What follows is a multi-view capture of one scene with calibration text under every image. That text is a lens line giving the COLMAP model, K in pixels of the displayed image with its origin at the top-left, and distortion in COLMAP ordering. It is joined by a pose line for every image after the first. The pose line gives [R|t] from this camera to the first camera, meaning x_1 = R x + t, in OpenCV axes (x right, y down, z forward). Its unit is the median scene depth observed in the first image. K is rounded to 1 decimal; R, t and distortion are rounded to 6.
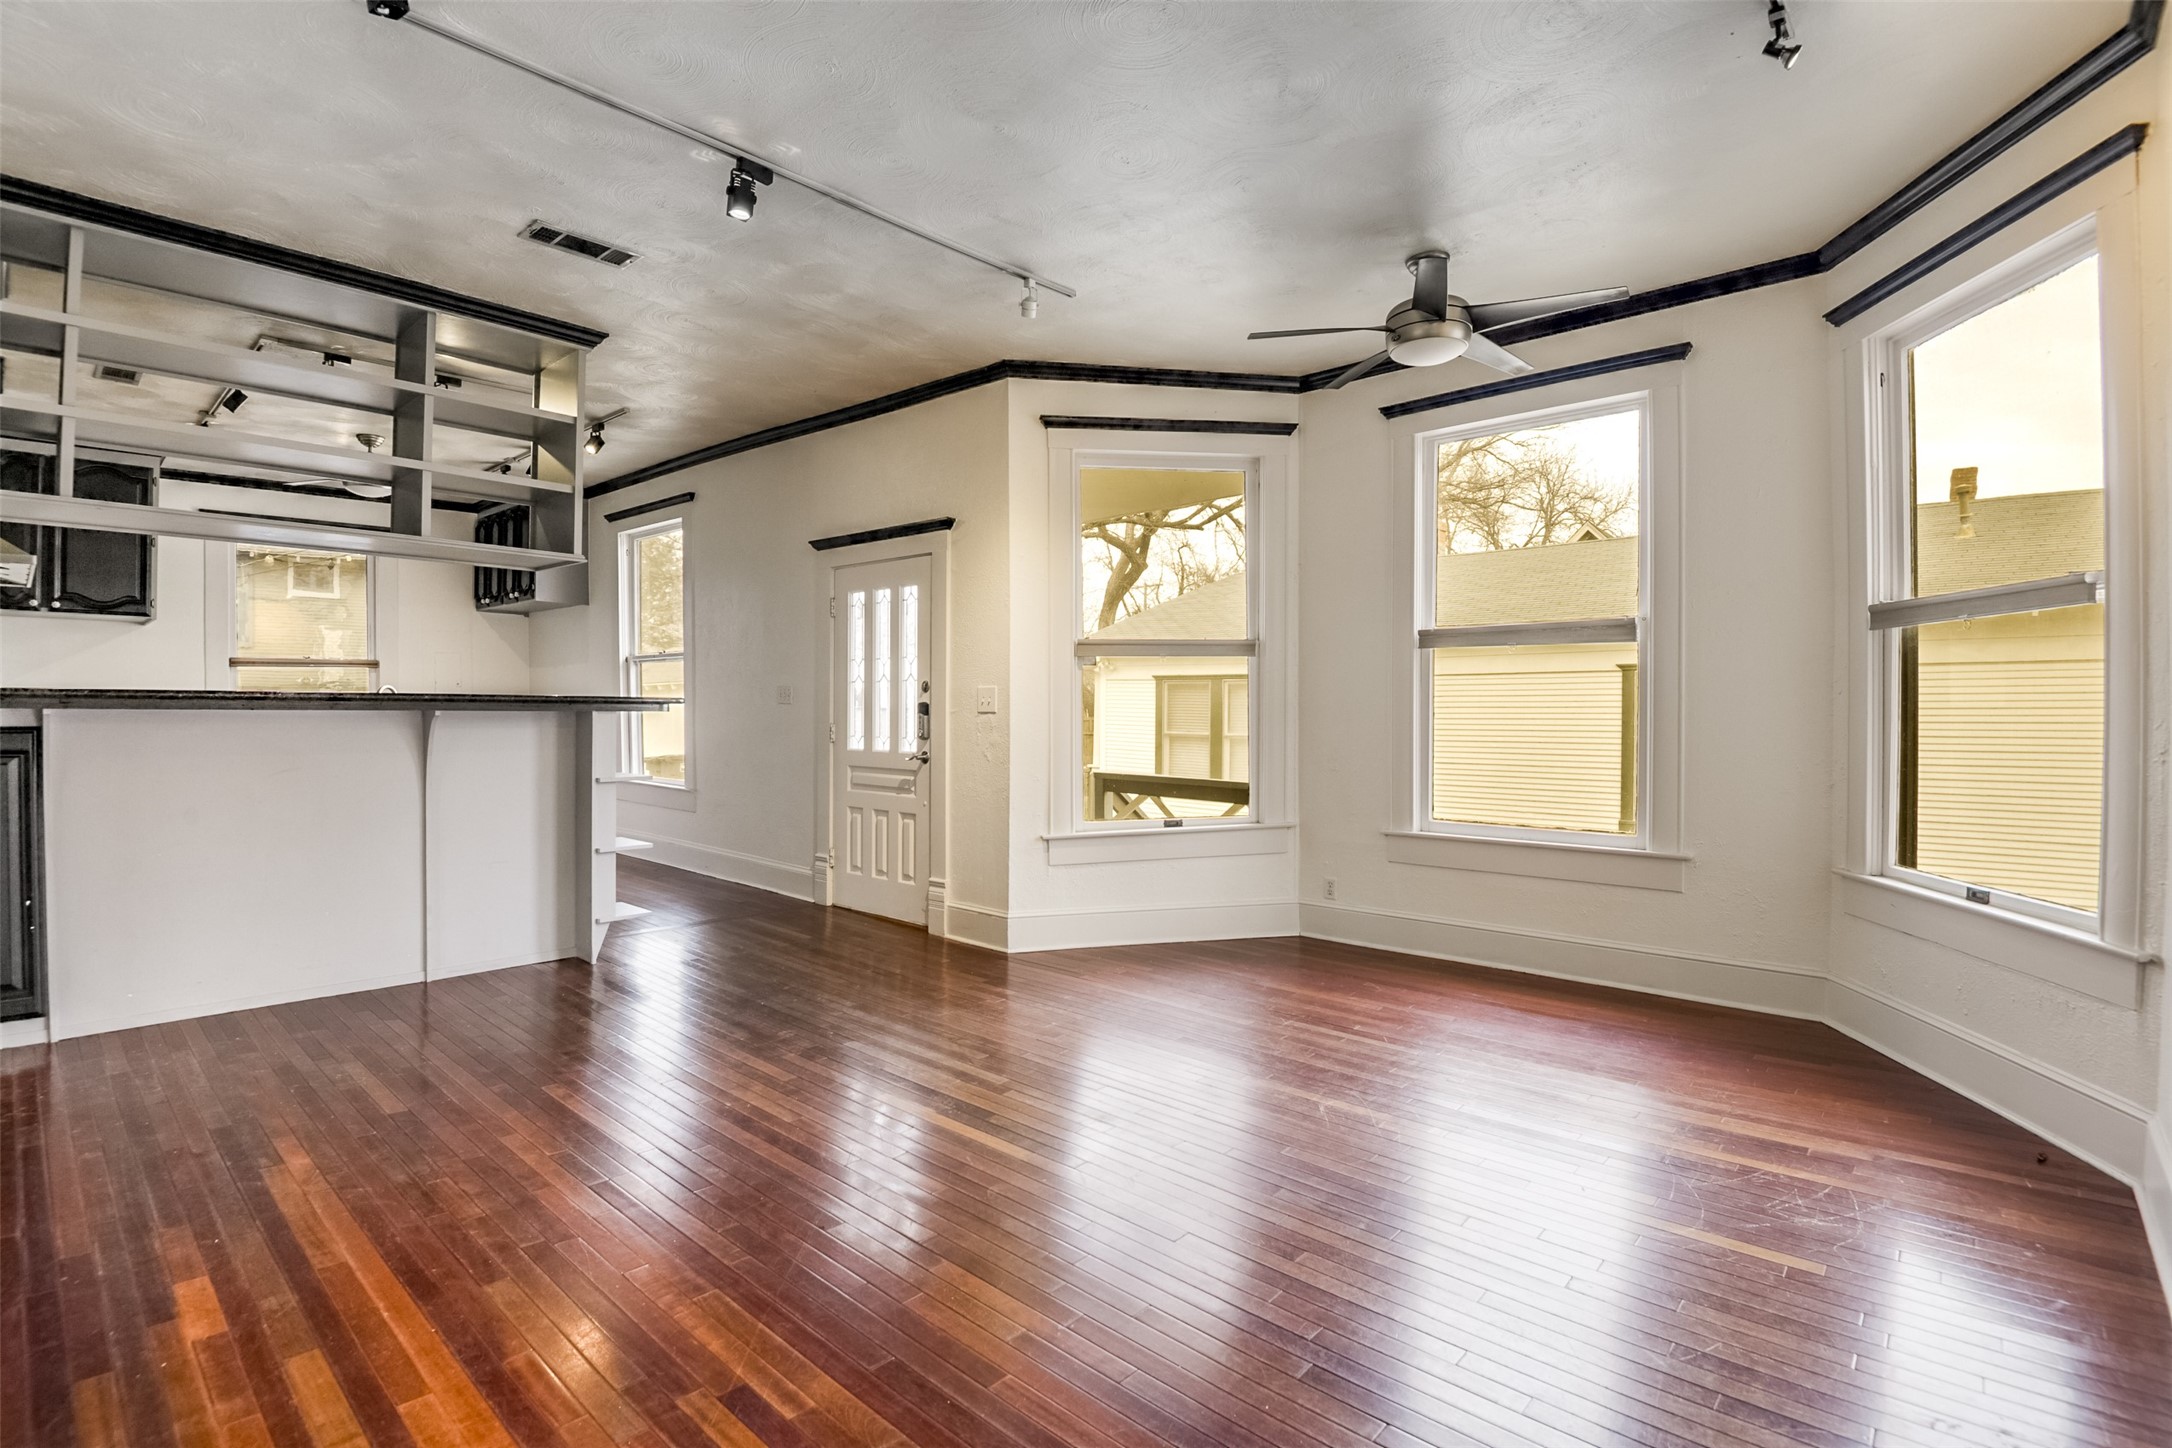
lens RADIAL K [[1007.3, 0, 1086.0], [0, 1007.3, 724.0], [0, 0, 1]] dist [0.000305, -0.033563]
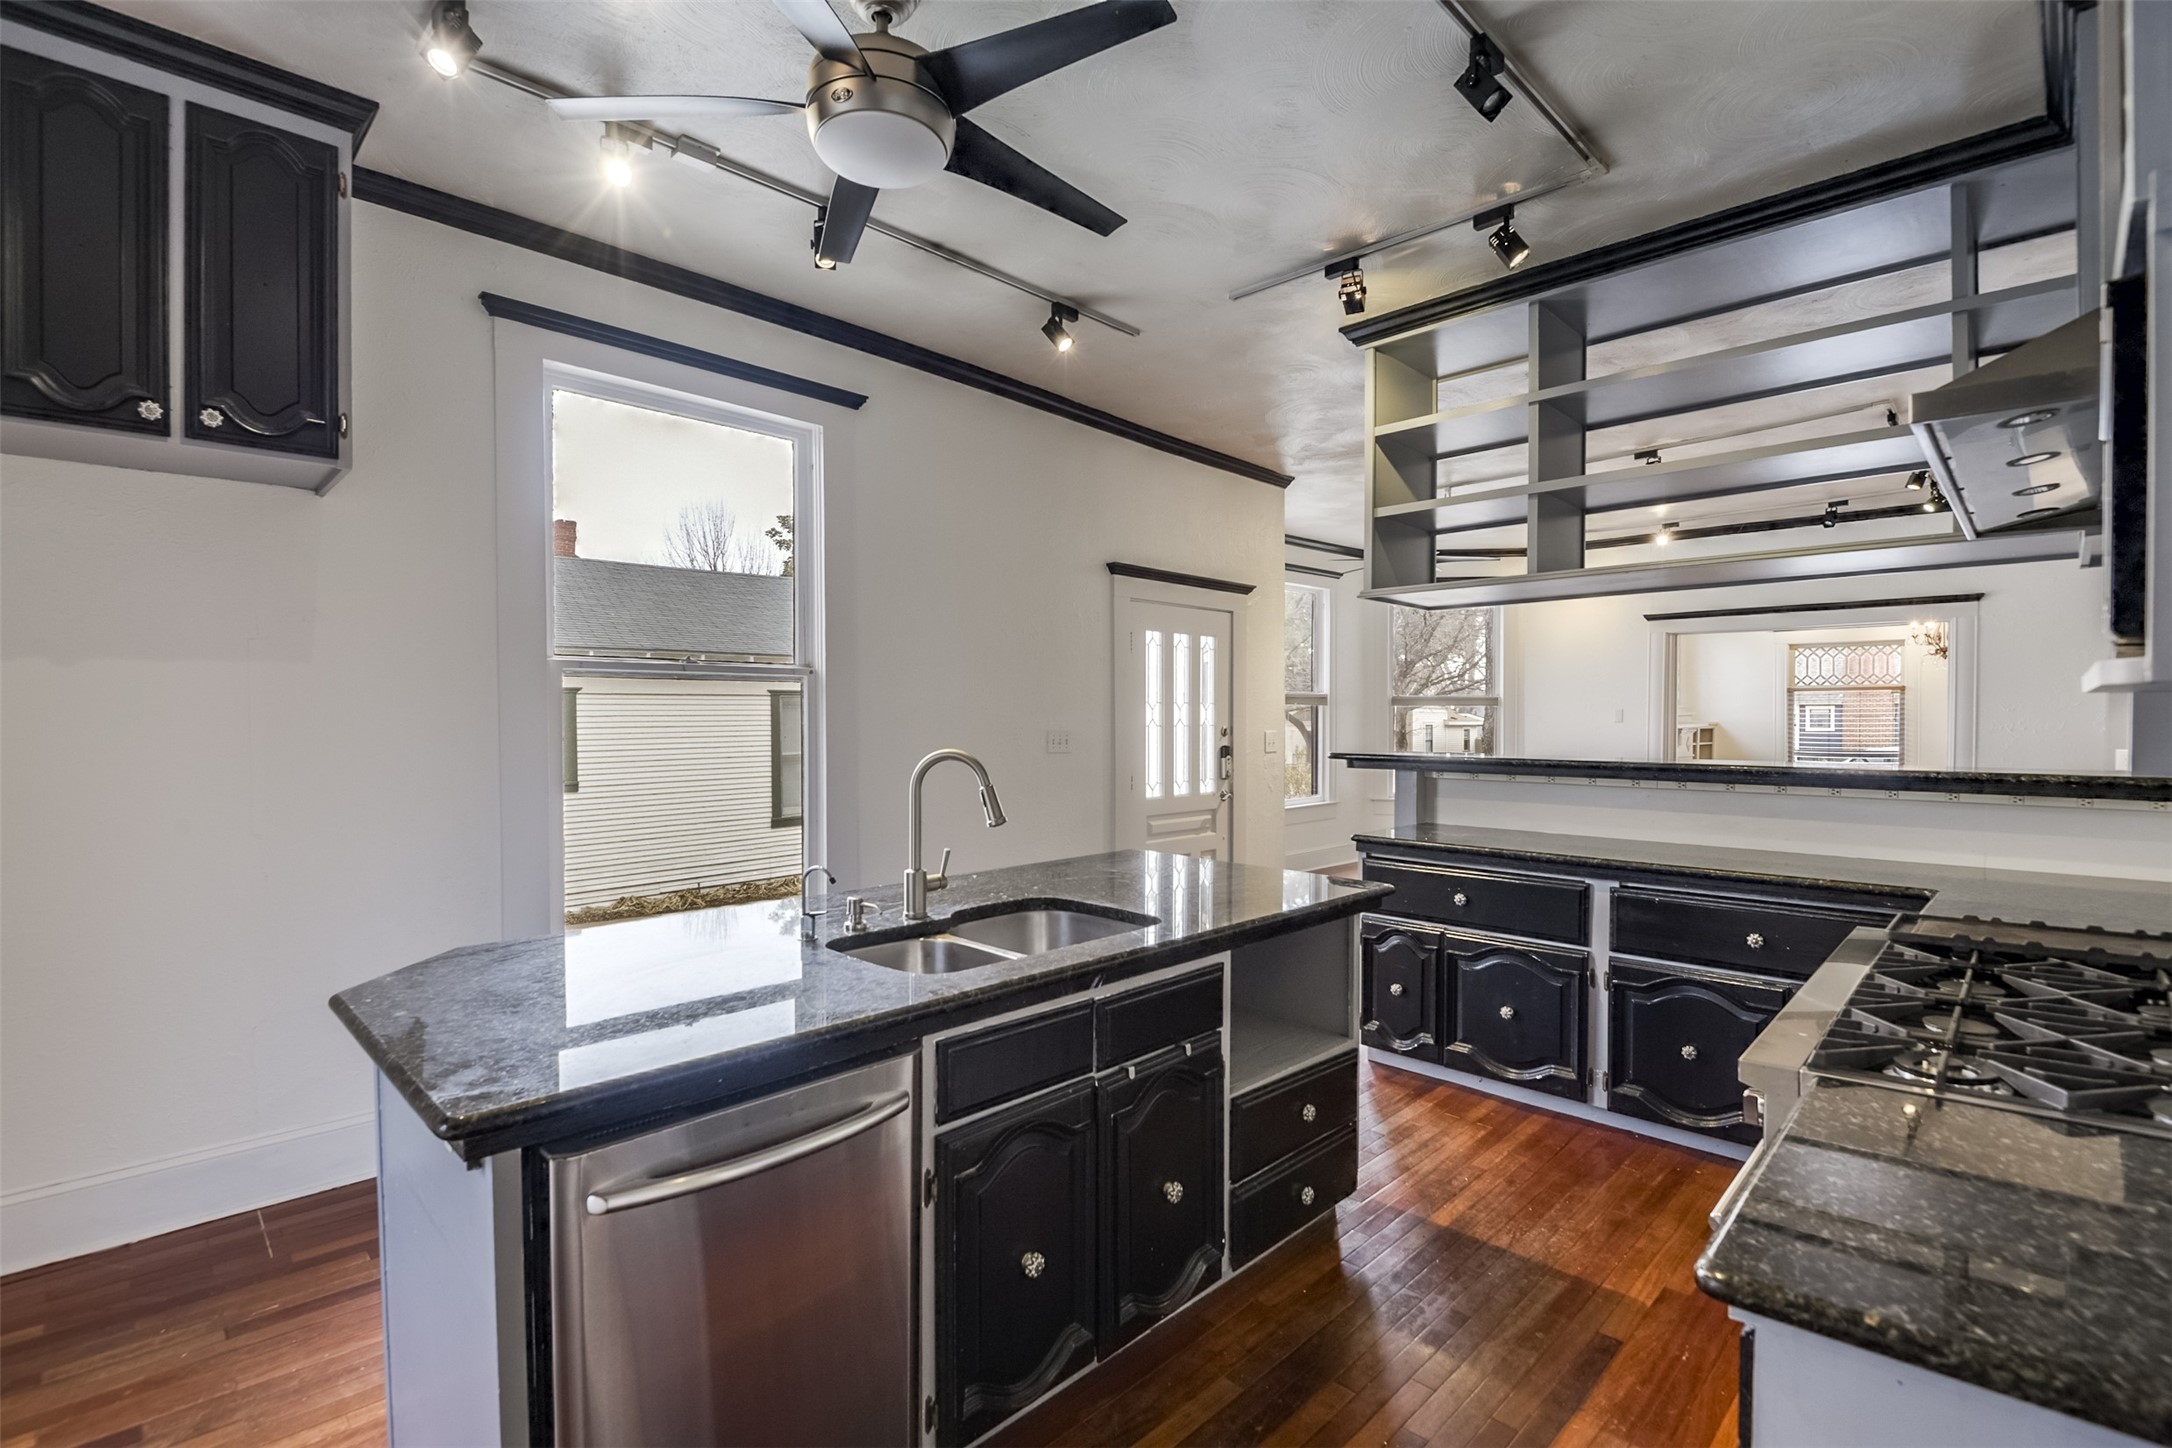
lens RADIAL K [[1007.3, 0, 1086.0], [0, 1007.3, 724.0], [0, 0, 1]] dist [0.000305, -0.033563]
pose [[0.035375, -0.015941, 0.999247, -1.219205], [0.011608, 0.999812, 0.015539, -0.061437], [-0.999307, 0.011050, 0.035554, 1.069498]]
